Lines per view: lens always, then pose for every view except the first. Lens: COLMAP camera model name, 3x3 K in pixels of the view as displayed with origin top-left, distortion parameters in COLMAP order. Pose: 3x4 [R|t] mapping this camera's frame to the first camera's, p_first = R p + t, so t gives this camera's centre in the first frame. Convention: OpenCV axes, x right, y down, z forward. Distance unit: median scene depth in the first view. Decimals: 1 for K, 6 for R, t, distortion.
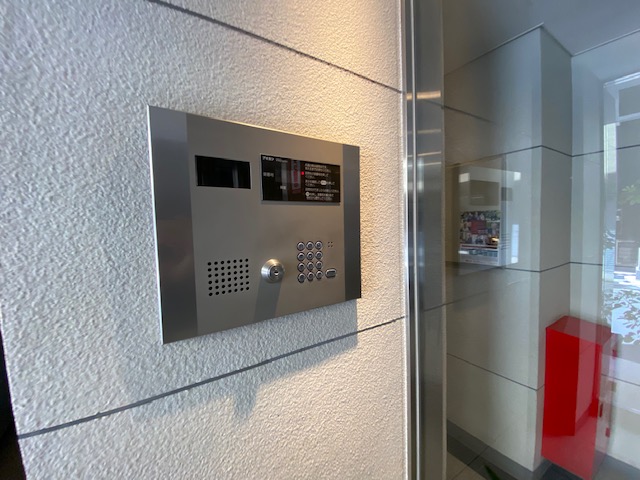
lens RADIAL K [[260.3, 0, 321.8], [0, 260.3, 239.5], [0, 0, 1]] dist [0.001595, 0.000044]
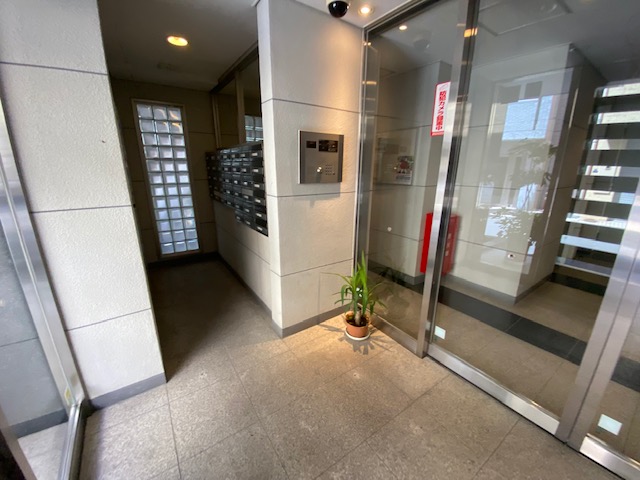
lens RADIAL K [[260.3, 0, 318.2], [0, 260.3, 238.7], [0, 0, 1]] dist [0.001595, 0.000044]
pose [[0.997208, 0.017107, 0.072692, -0.435073], [-0.032822, 0.974751, 0.220871, 0.230500], [-0.067078, -0.222640, 0.972590, -2.710565]]
